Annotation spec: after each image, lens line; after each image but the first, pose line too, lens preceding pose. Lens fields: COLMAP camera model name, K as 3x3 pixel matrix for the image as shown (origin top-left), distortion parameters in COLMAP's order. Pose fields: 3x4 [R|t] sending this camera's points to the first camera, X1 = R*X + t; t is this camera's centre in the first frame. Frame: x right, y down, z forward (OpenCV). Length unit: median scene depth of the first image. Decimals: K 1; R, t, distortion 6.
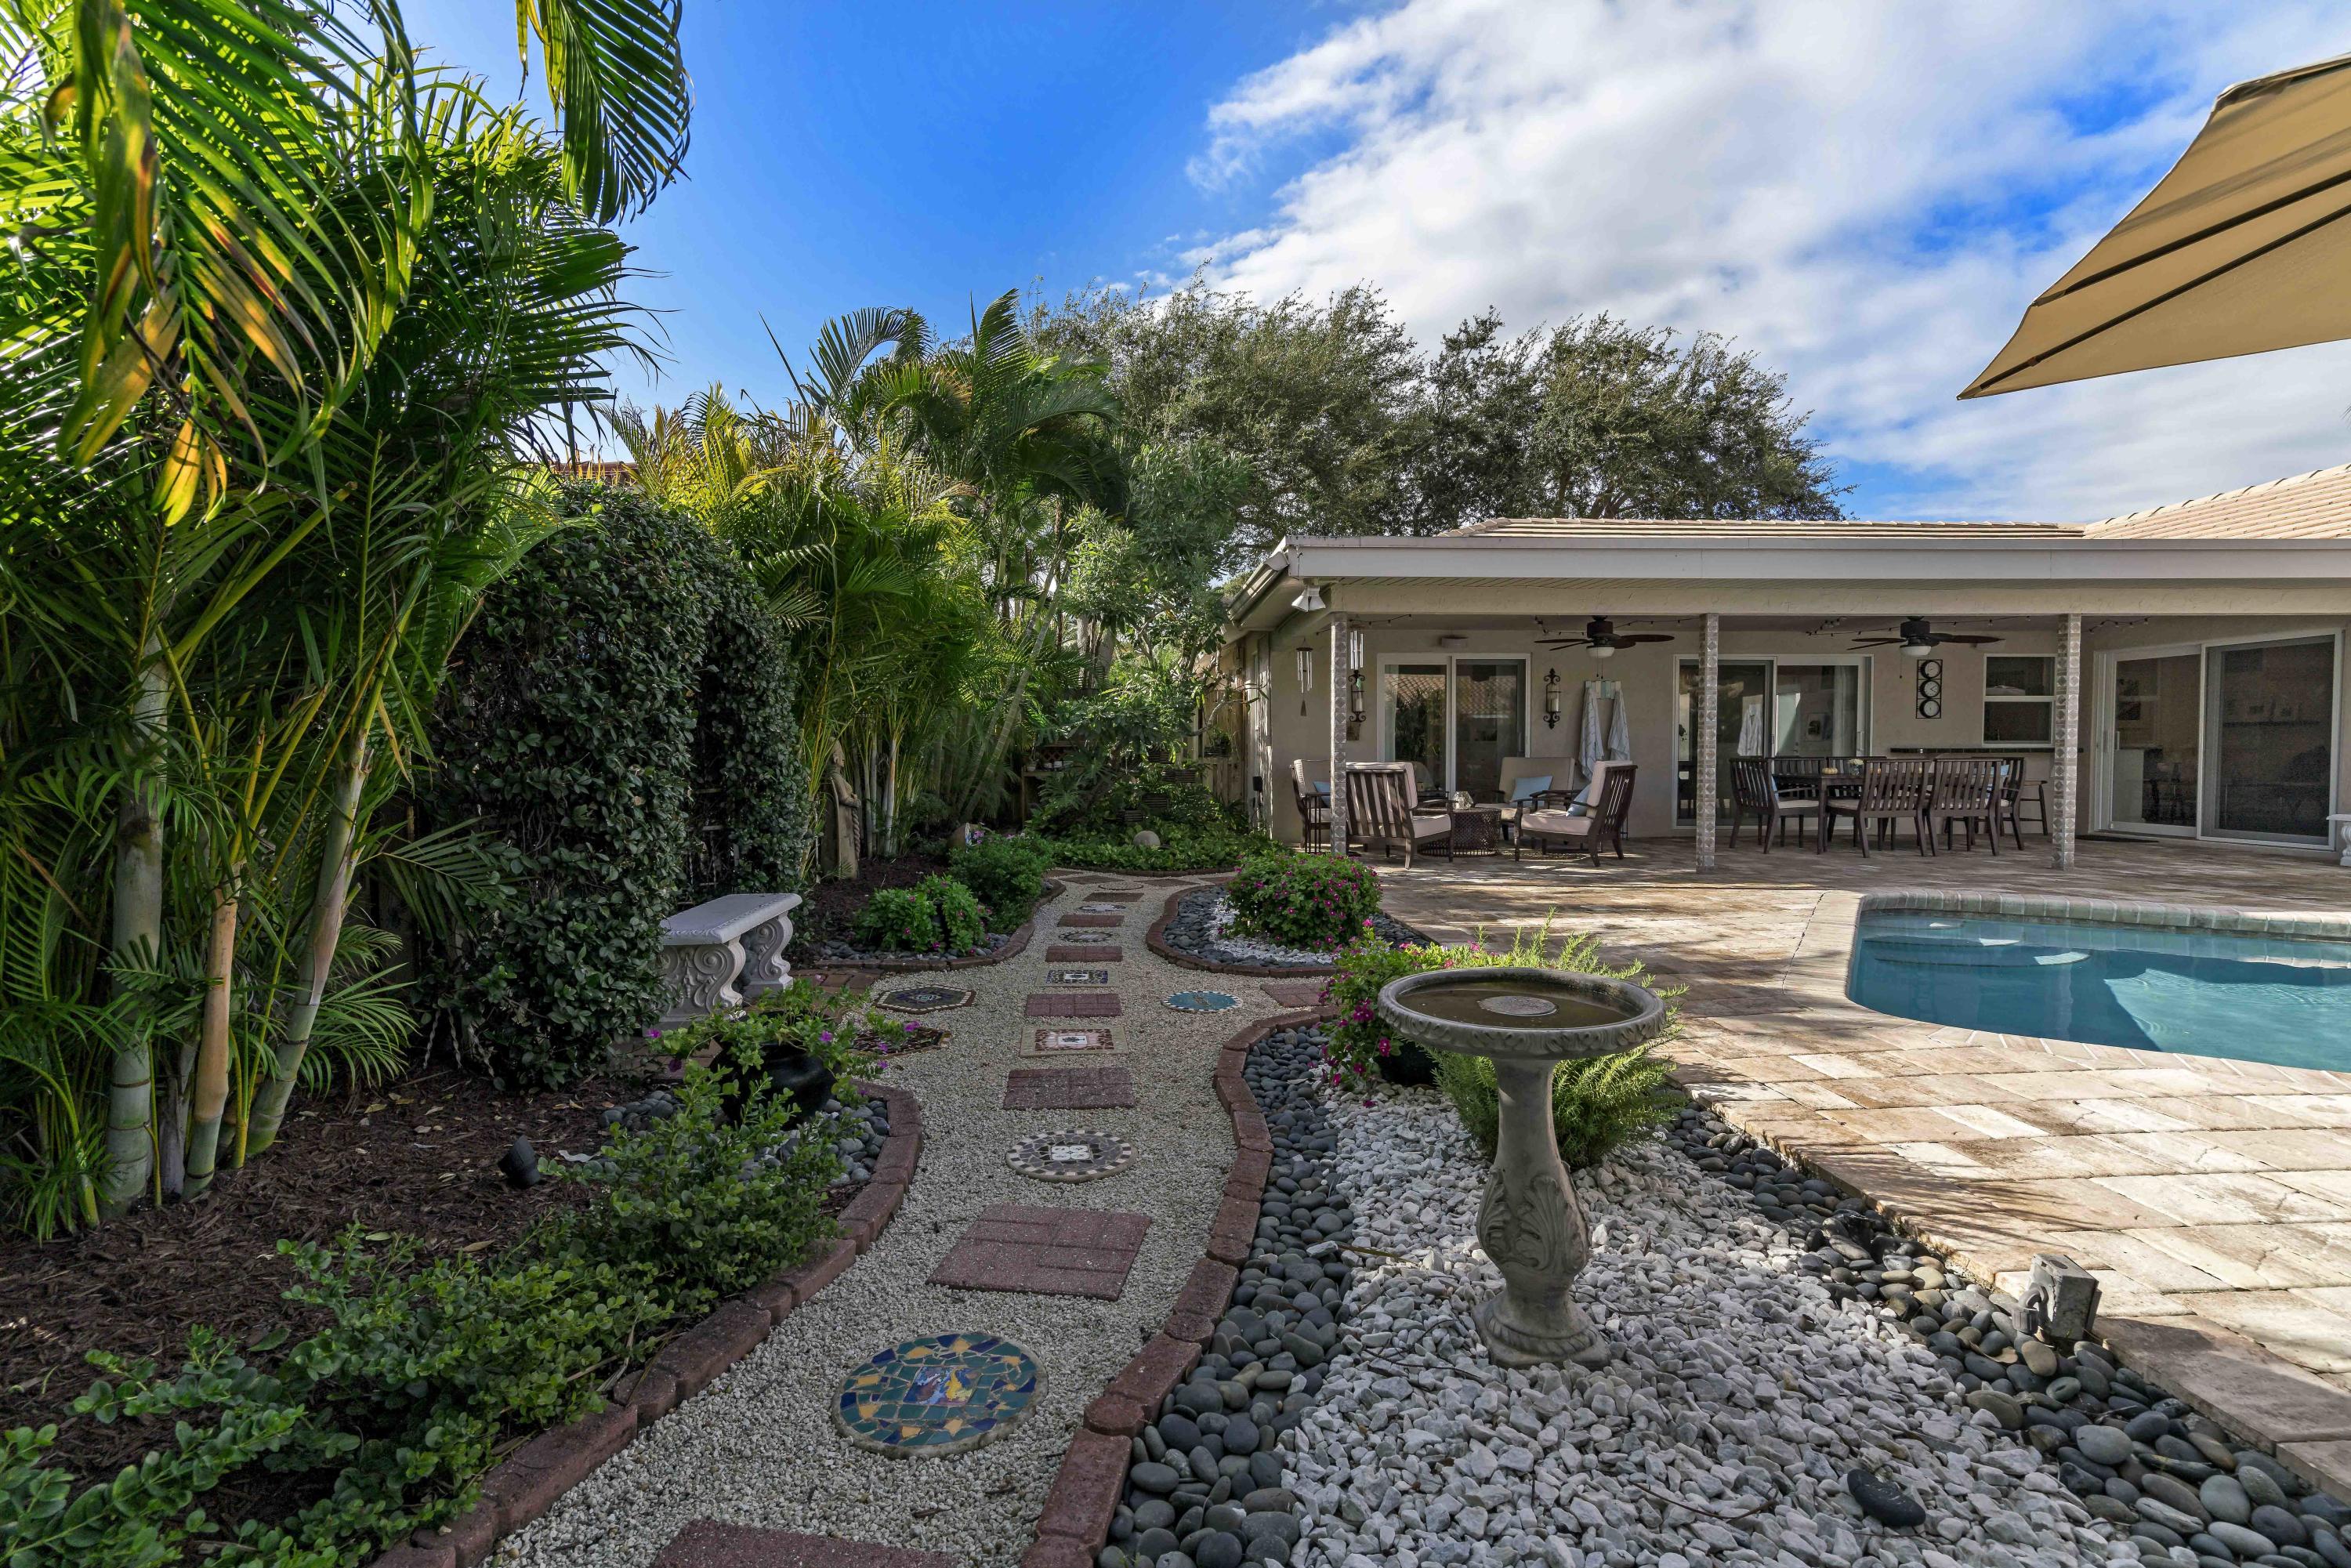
lens RADIAL K [[1066.7, 0, 1134.2], [0, 1066.7, 786.3], [0, 0, 1]] dist [-0.006547, 0.005213]
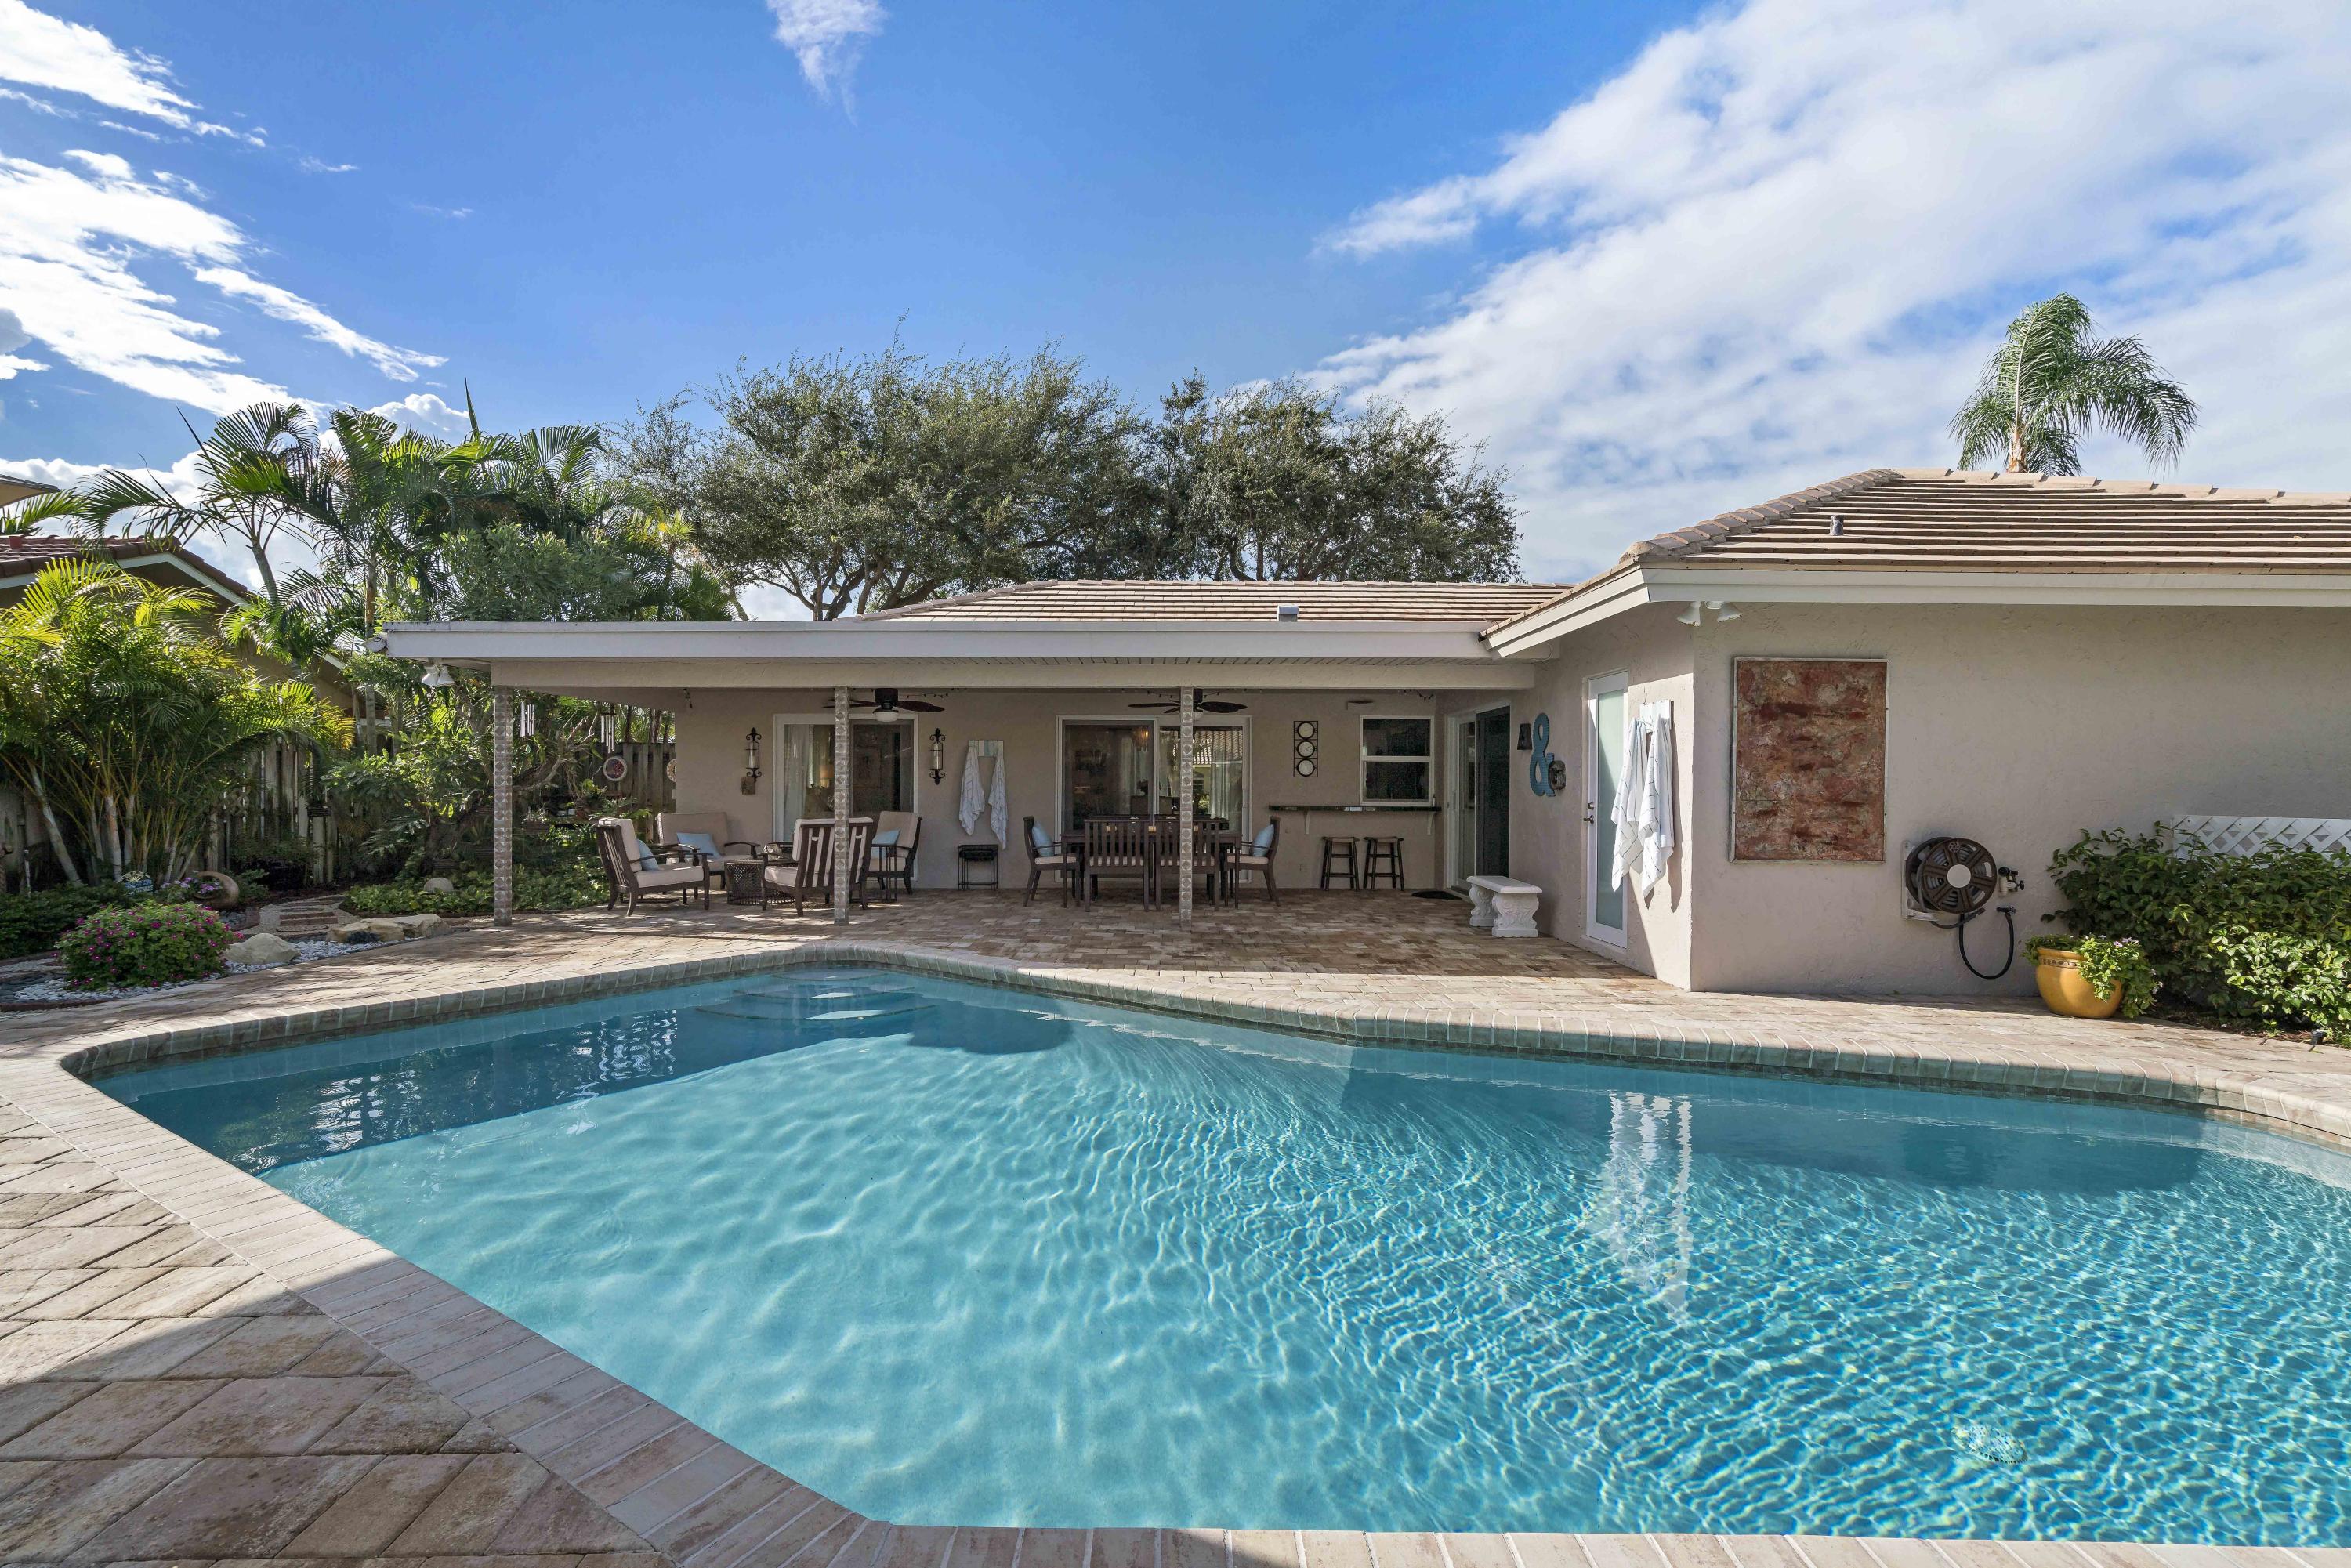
lens RADIAL K [[1066.7, 0, 1165.6], [0, 1066.7, 794.5], [0, 0, 1]] dist [-0.006547, 0.005213]
pose [[0.999583, 0.007899, -0.027779, 0.638521], [-0.008547, 0.999692, -0.023291, -0.020518], [0.027586, 0.023519, 0.999343, -0.060566]]
